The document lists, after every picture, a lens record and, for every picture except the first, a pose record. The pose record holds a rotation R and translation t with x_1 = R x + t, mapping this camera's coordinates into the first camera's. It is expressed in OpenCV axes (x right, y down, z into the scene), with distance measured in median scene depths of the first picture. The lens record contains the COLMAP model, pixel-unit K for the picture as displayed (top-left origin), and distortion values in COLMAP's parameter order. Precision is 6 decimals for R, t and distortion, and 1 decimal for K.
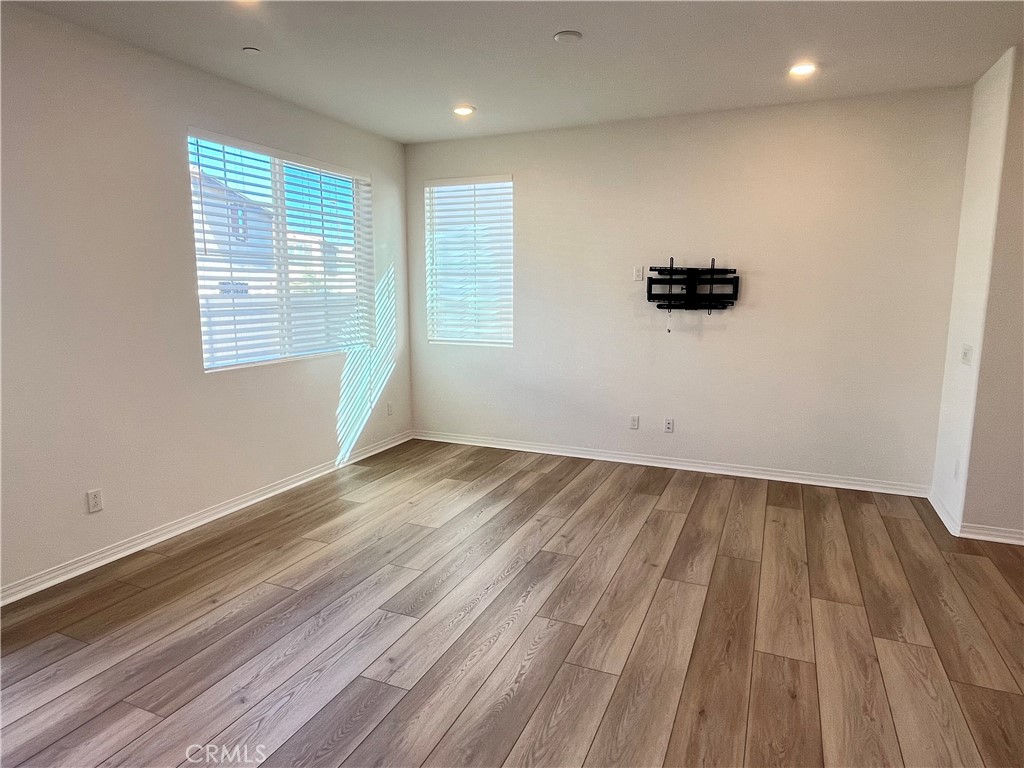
lens RADIAL K [[616.4, 0, 510.0], [0, 616.4, 402.4], [0, 0, 1]] dist [0.002384, 0.001711]
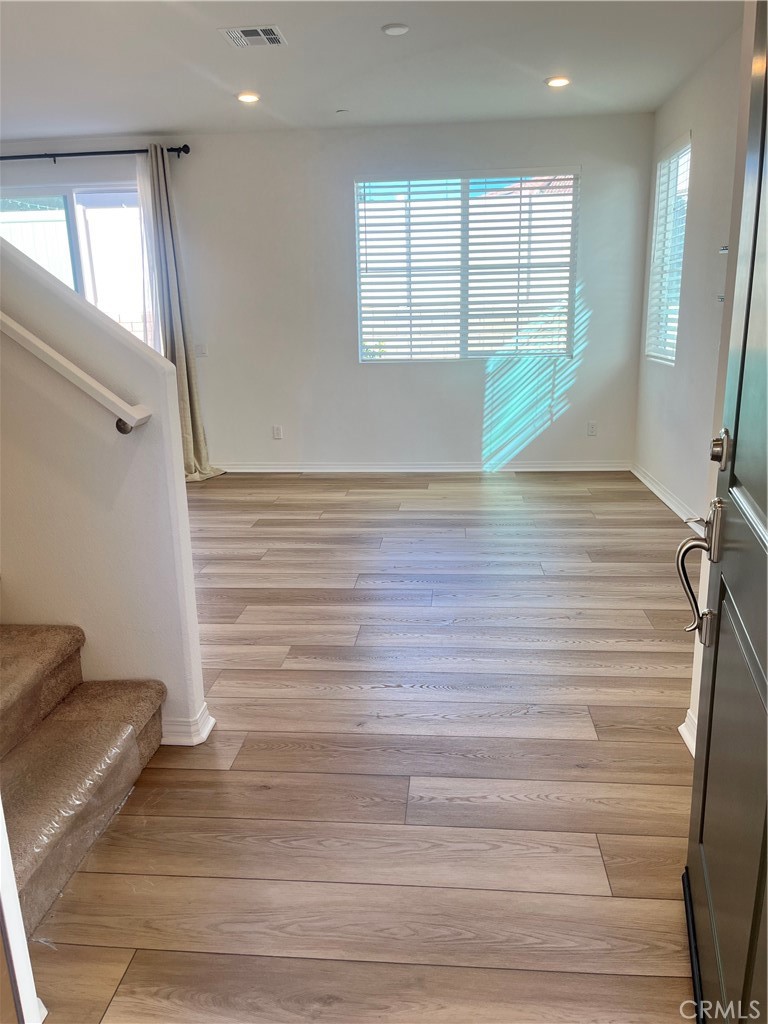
lens RADIAL K [[787.3, 0, 384.0], [0, 787.3, 512.0], [0, 0, 1]] dist [-0.000133, -0.003256]
pose [[0.316485, 0.224657, -0.921611, 1.069180], [-0.154833, 0.970756, 0.183466, -0.046748], [0.935876, 0.084632, 0.342014, 0.433407]]
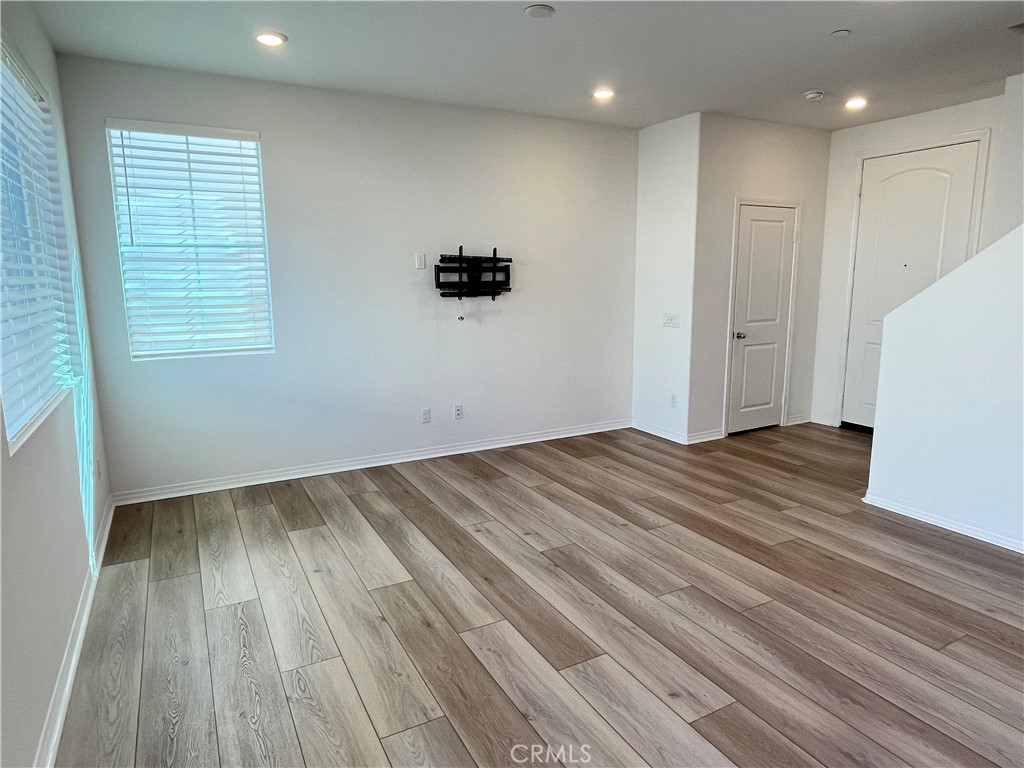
lens RADIAL K [[616.4, 0, 510.0], [0, 616.4, 402.4], [0, 0, 1]] dist [0.002384, 0.001711]
pose [[0.616985, -0.167076, 0.769035, -0.549099], [0.155347, 0.983833, 0.089109, -0.064891], [-0.771490, 0.064488, 0.632965, 0.340530]]
